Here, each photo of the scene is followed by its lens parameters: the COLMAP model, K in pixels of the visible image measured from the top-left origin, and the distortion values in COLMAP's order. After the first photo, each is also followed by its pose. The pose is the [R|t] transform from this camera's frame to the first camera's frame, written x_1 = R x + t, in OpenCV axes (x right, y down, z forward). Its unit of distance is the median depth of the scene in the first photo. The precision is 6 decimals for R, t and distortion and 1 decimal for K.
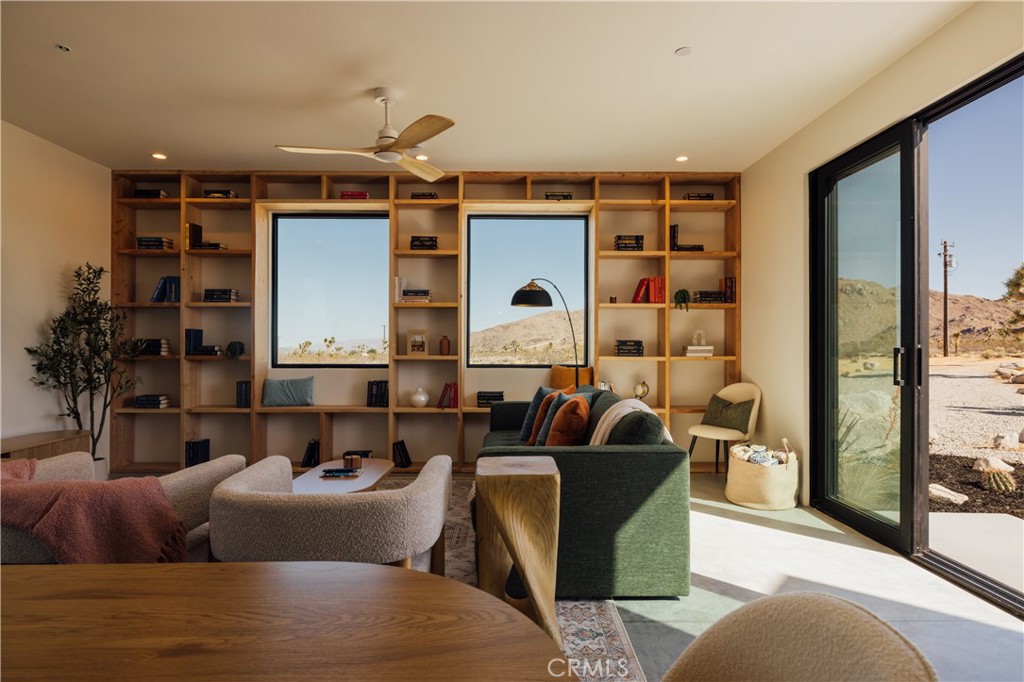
lens RADIAL K [[570.2, 0, 507.5], [0, 570.2, 344.2], [0, 0, 1]] dist [-0.005423, -0.000398]
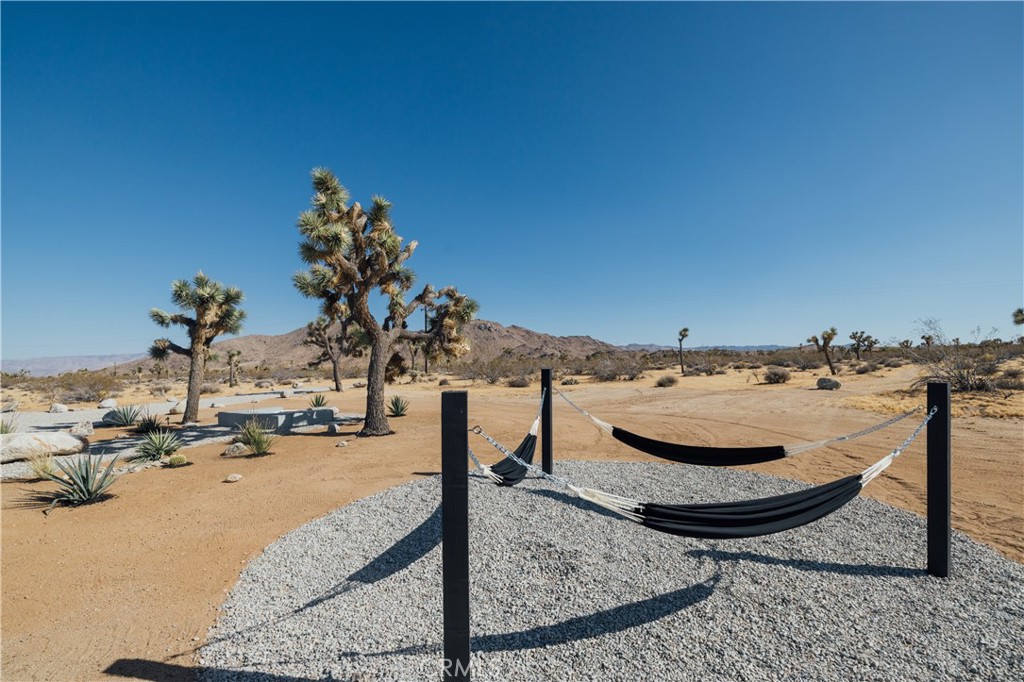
lens RADIAL K [[435.2, 0, 535.0], [0, 435.2, 377.2], [0, 0, 1]] dist [0.008364, -0.000151]
pose [[0.820840, -0.022493, 0.570715, 3.279473], [0.004063, 0.999429, 0.033547, -0.108556], [-0.571143, -0.025218, 0.820463, -1.753067]]
